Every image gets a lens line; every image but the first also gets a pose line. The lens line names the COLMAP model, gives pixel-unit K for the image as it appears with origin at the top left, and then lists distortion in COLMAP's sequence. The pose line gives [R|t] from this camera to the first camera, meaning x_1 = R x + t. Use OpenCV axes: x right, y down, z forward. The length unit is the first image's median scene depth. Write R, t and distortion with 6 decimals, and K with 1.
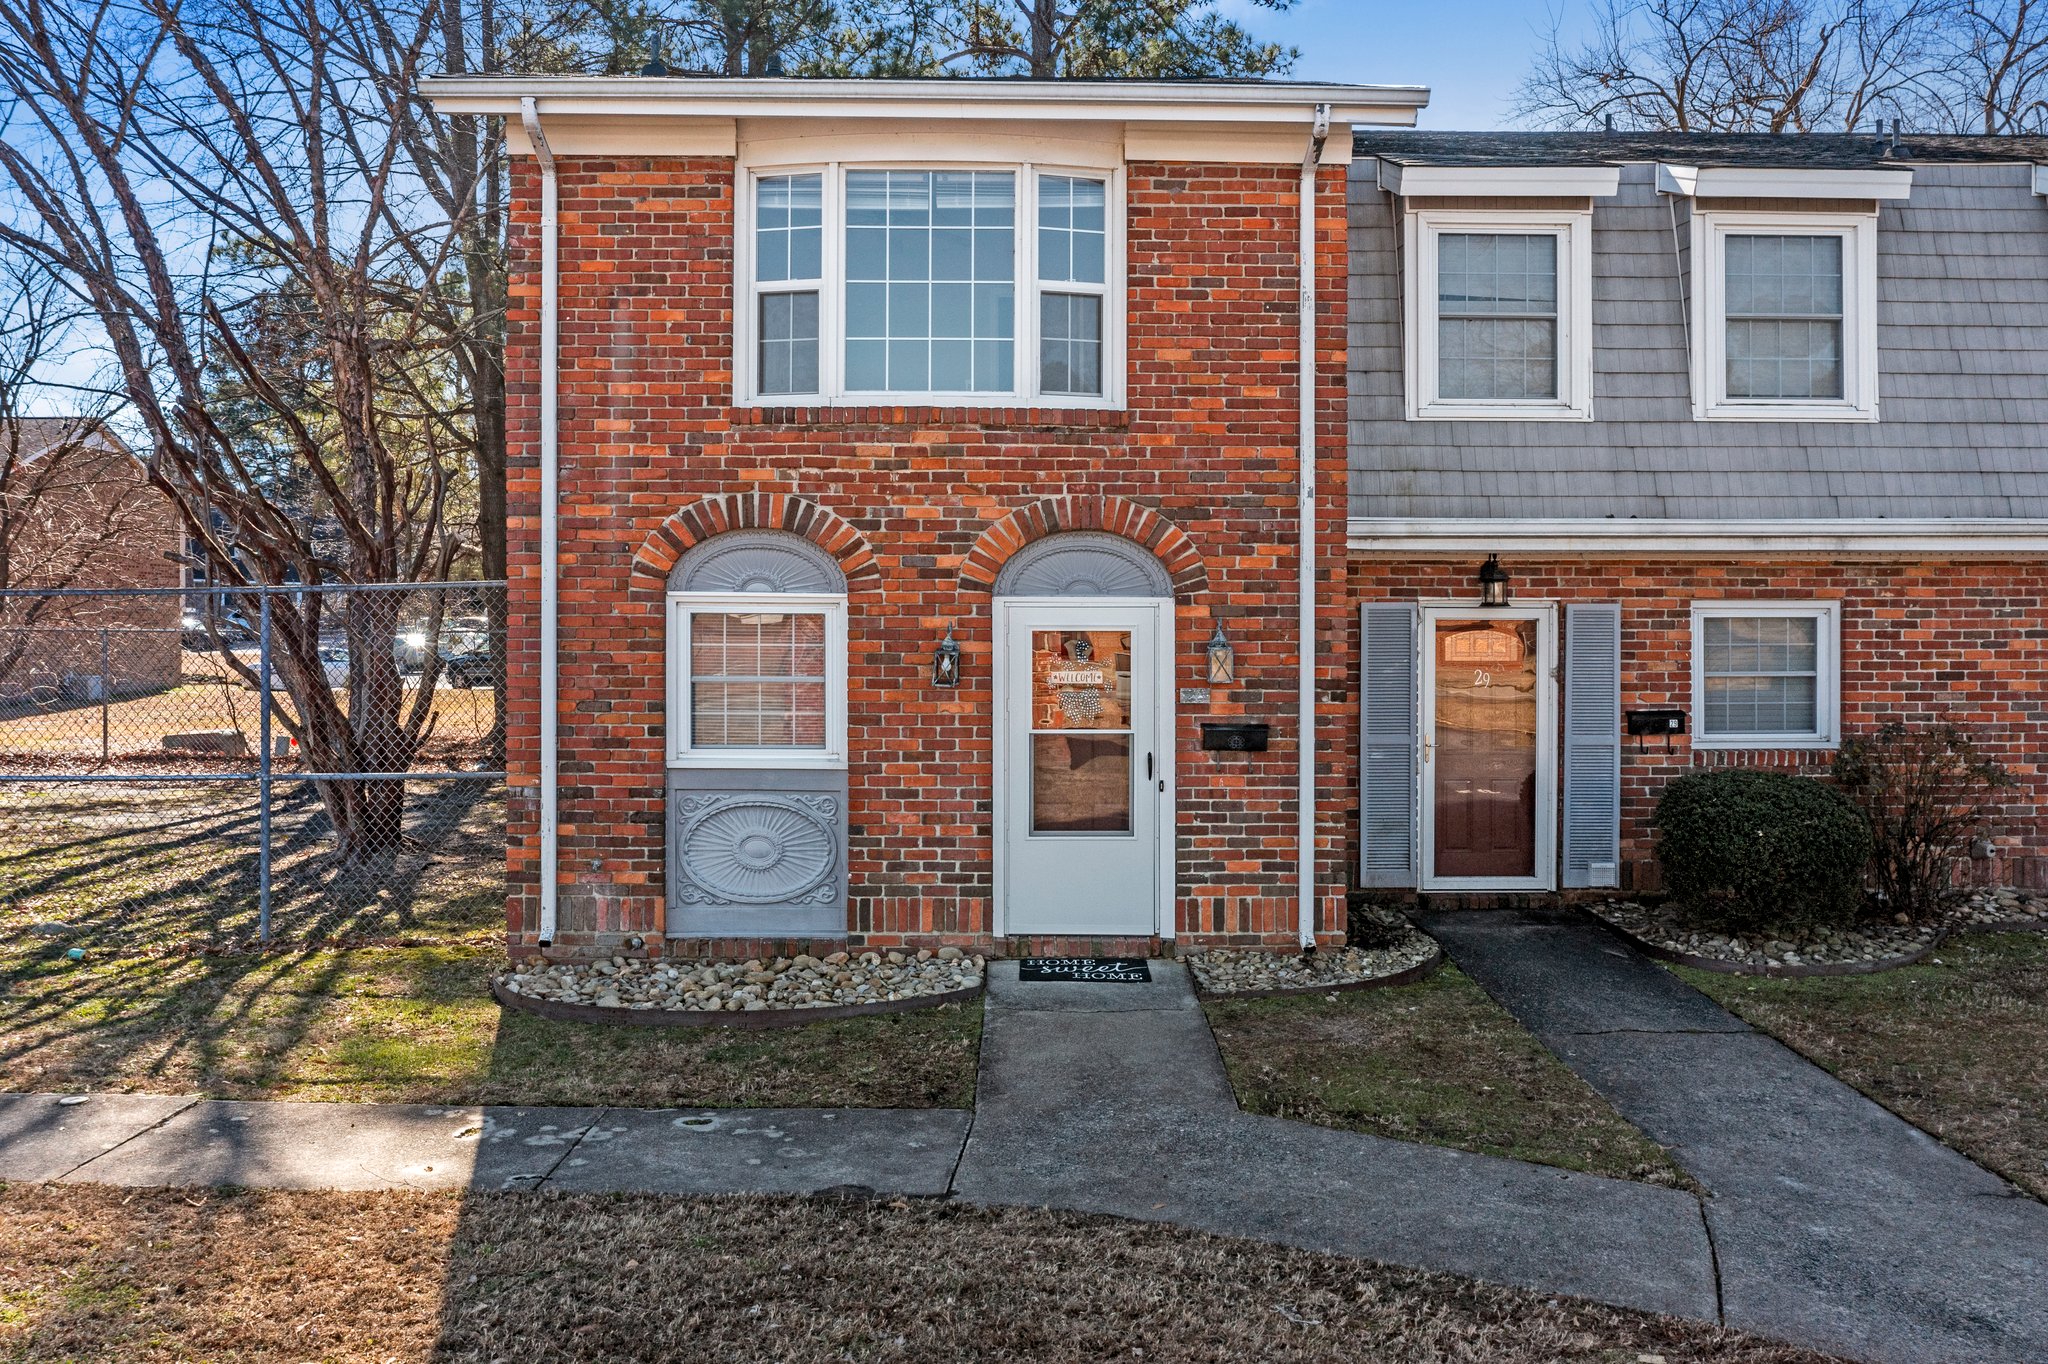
lens RADIAL K [[1631.9, 0, 1022.3], [0, 1631.9, 632.4], [0, 0, 1]] dist [-0.013854, -0.012891]
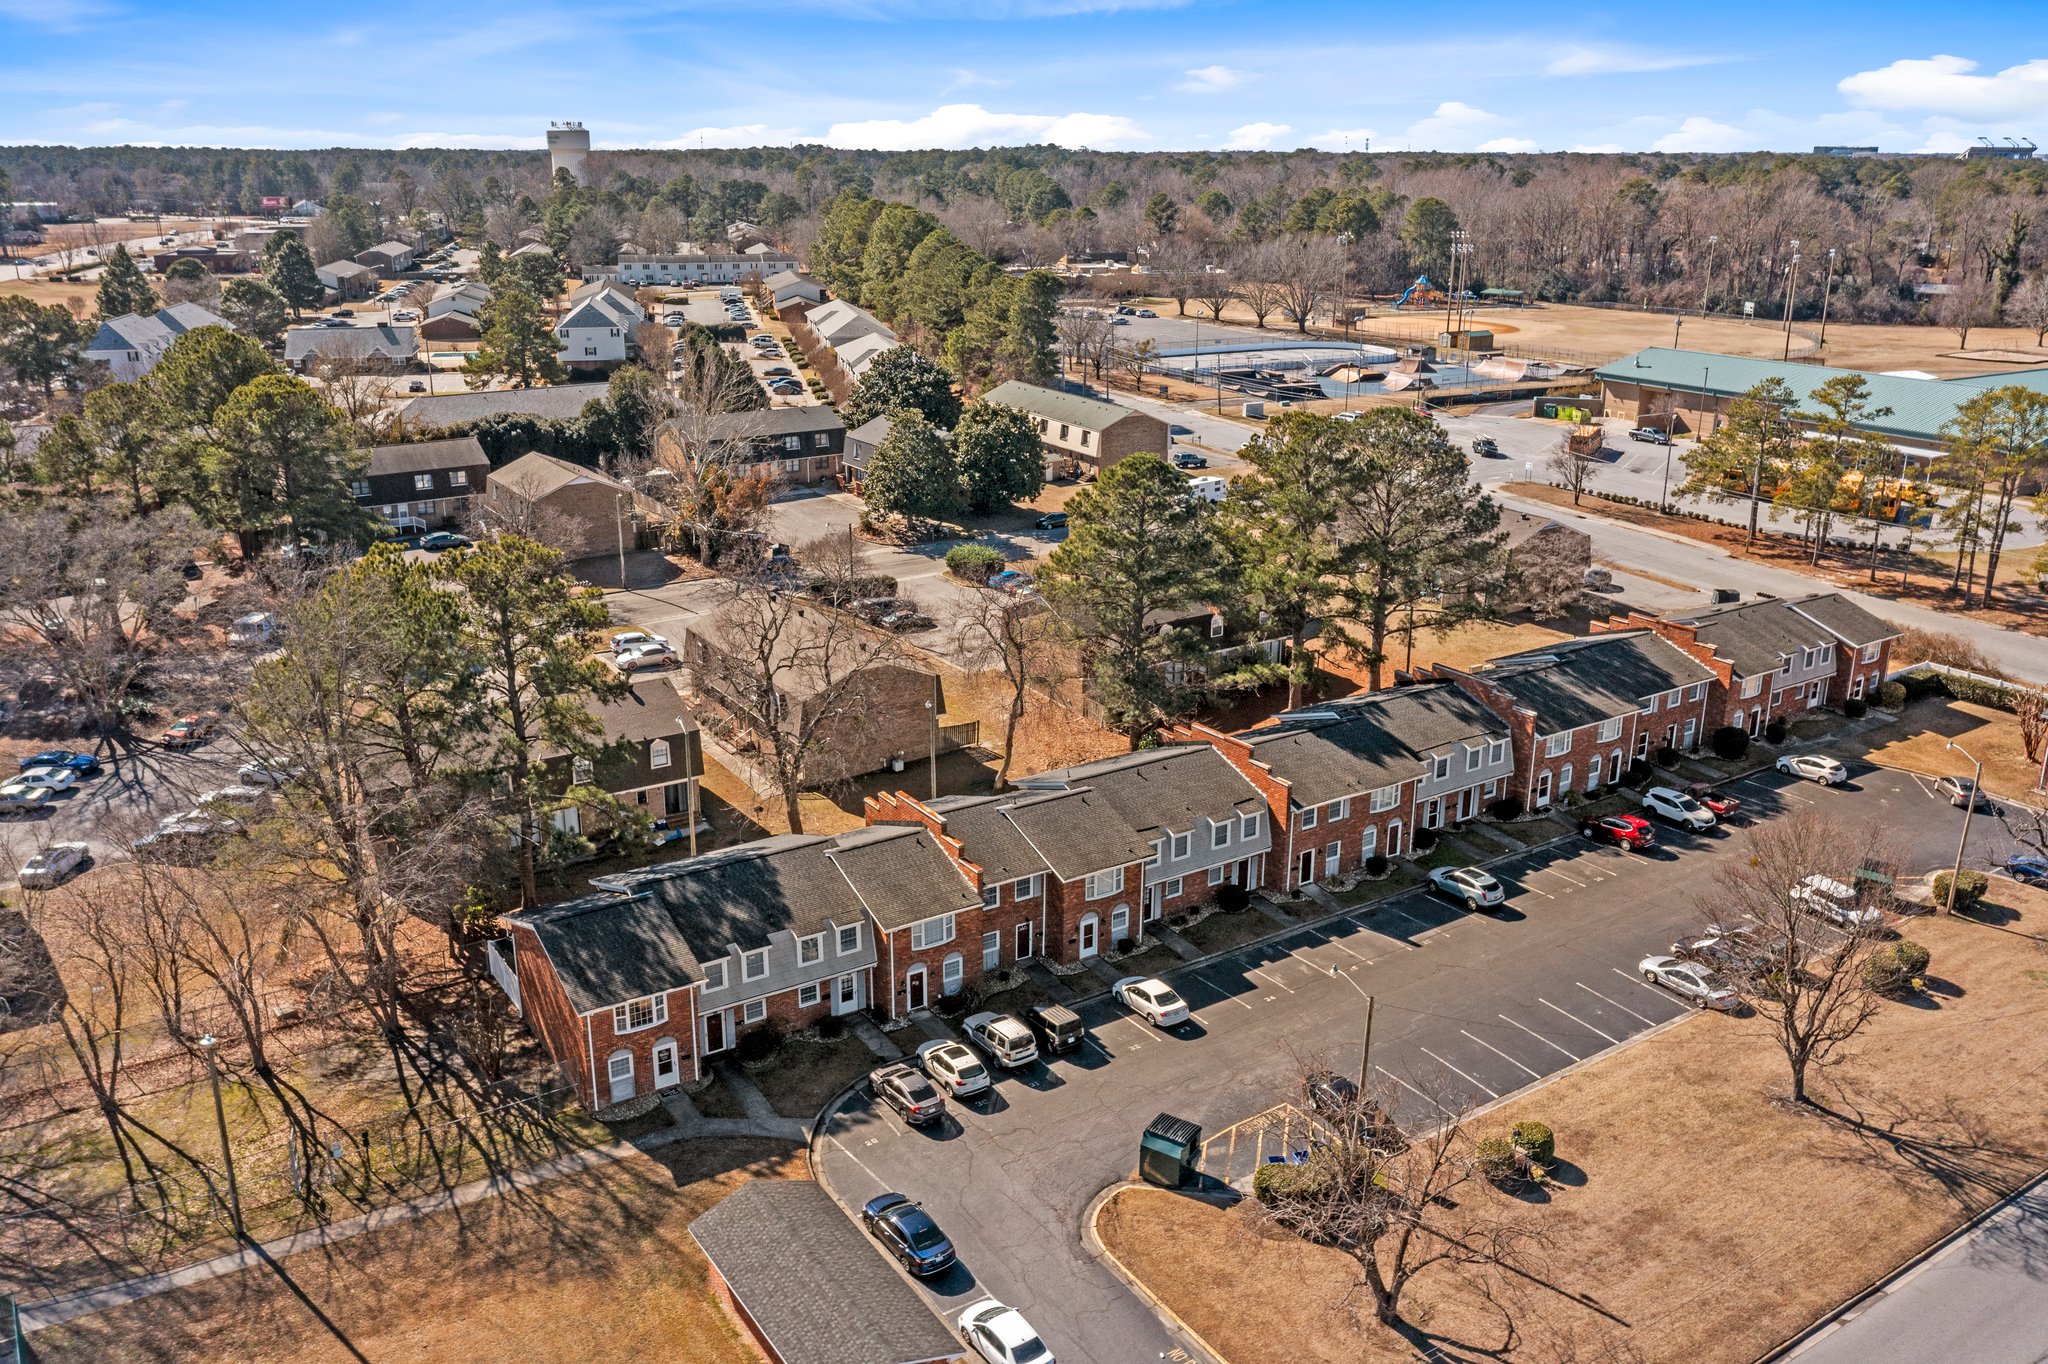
lens RADIAL K [[1623.1, 0, 1025.5], [0, 1623.1, 685.9], [0, 0, 1]] dist [-0.011438, 0.001706]
pose [[0.847806, -0.158395, 0.506099, -1.971999], [-0.004668, 0.952086, 0.305796, -3.709911], [-0.530286, -0.261618, 0.806444, -5.168474]]
